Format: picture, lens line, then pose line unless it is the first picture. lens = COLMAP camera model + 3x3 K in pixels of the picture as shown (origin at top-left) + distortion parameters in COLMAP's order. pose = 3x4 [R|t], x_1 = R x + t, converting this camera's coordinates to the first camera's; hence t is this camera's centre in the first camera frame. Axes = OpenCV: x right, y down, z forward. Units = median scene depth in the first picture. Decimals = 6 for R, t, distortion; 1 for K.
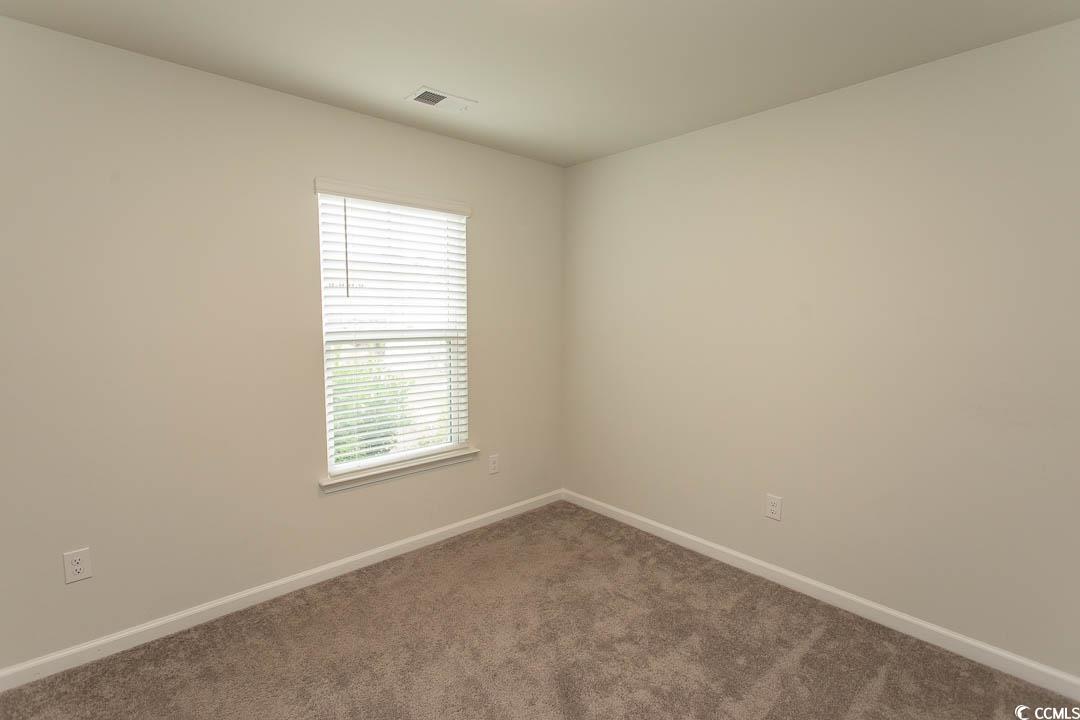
lens RADIAL K [[508.0, 0, 545.9], [0, 508.0, 369.3], [0, 0, 1]] dist [-0.000255, 0.001623]
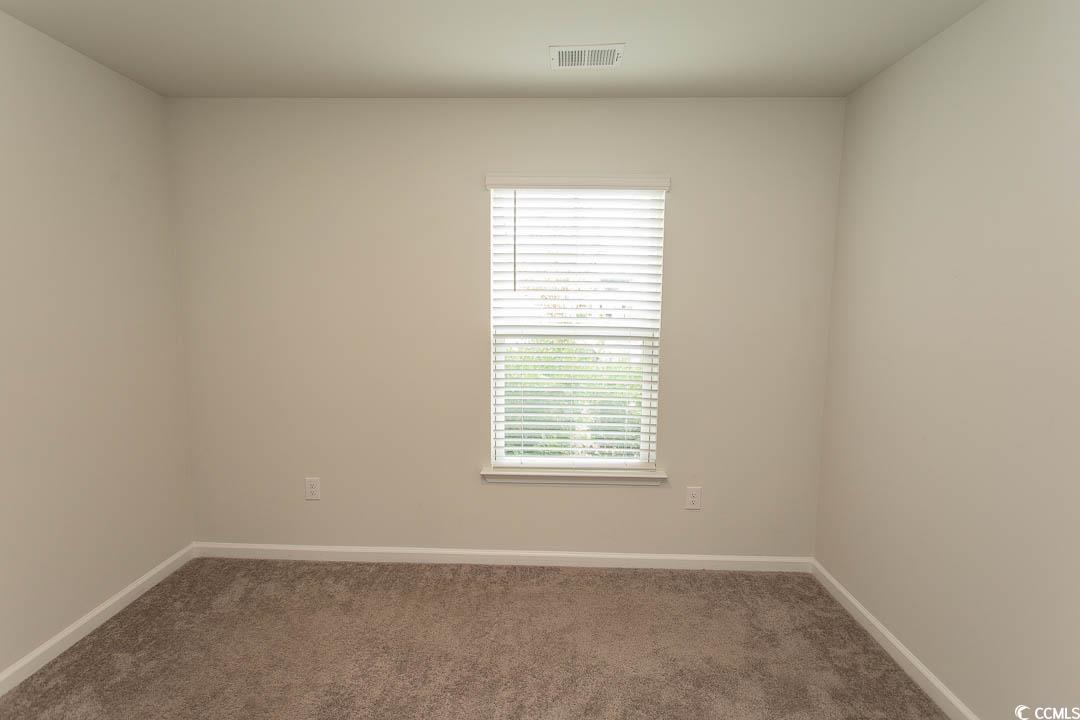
lens RADIAL K [[508.0, 0, 548.7], [0, 508.0, 368.3], [0, 0, 1]] dist [-0.000255, 0.001623]
pose [[0.721840, 0.093950, -0.685653, 0.314858], [-0.089916, 0.995077, 0.041686, -0.035866], [0.686194, 0.031561, 0.726734, 0.305057]]
